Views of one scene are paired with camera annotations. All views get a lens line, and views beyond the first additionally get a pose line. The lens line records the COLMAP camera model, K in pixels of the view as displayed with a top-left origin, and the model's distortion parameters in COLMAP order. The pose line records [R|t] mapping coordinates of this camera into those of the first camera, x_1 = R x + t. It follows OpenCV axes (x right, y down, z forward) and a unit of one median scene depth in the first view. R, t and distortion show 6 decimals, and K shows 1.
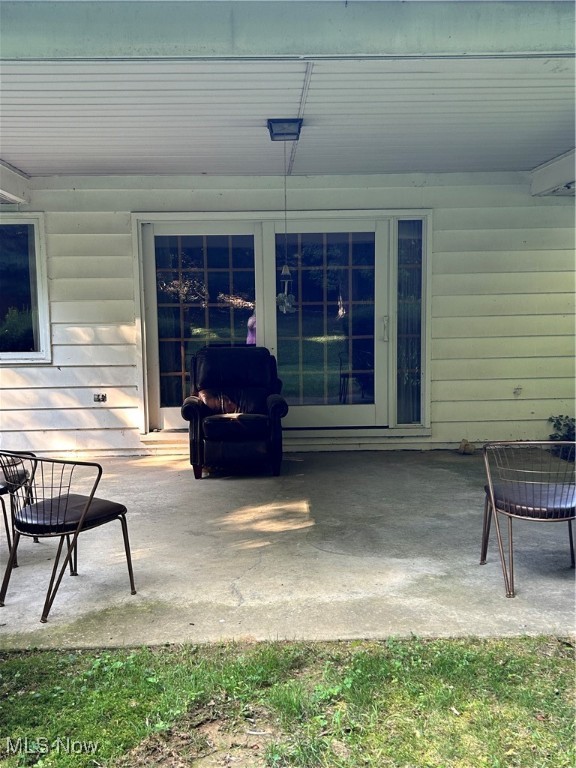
lens RADIAL K [[803.7, 0, 288.0], [0, 803.7, 388.3], [0, 0, 1]] dist [0.031080, 0.000000]
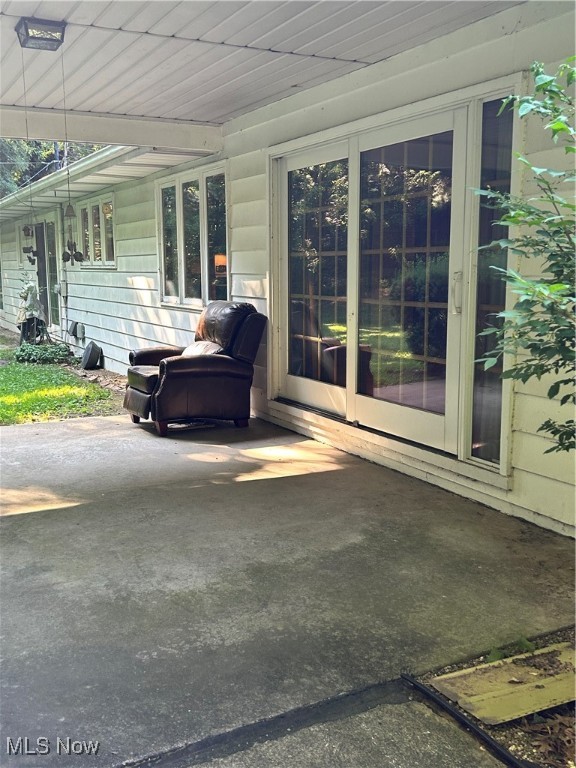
lens RADIAL K [[803.7, 0, 288.0], [0, 803.7, 379.5], [0, 0, 1]] dist [0.031080, 0.000000]
pose [[0.432872, 0.137481, -0.890910, 0.616674], [-0.092972, 0.989840, 0.107575, -0.064645], [0.896648, 0.036264, 0.441256, 0.636372]]
